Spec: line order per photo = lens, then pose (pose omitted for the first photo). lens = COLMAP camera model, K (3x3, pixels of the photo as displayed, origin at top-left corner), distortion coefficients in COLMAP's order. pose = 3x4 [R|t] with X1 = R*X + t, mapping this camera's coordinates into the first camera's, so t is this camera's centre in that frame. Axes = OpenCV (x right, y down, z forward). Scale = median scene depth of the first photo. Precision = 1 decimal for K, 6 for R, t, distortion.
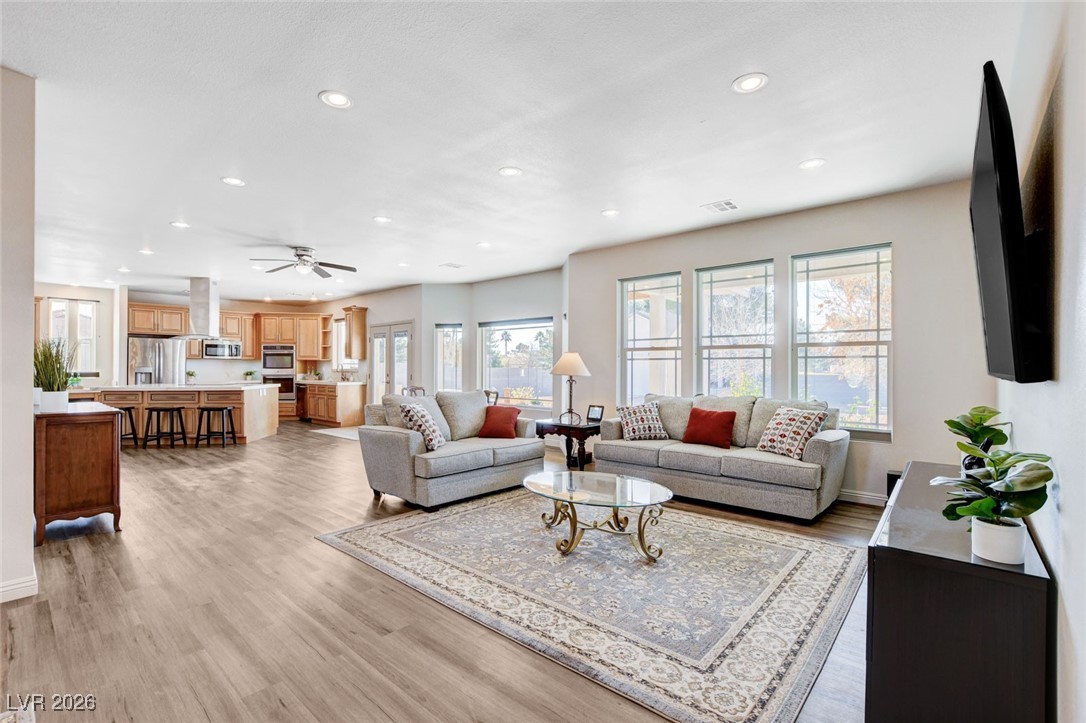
lens RADIAL K [[488.8, 0, 535.3], [0, 488.8, 369.1], [0, 0, 1]] dist [-0.020219, 0.002623]
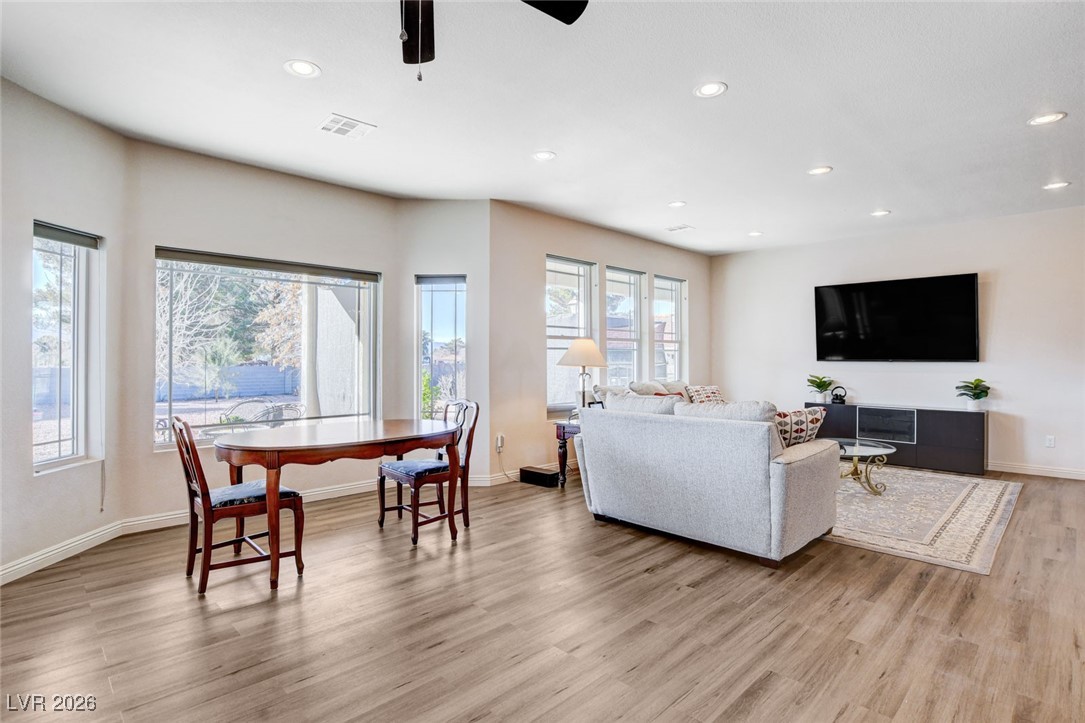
lens RADIAL K [[545.4, 0, 549.0], [0, 545.4, 351.4], [0, 0, 1]] dist [-0.030285, 0.003972]
pose [[0.052419, 0.005981, 0.998607, -0.532657], [-0.000581, 0.999982, -0.005958, -0.005214], [-0.998625, -0.000268, 0.052421, 0.652497]]
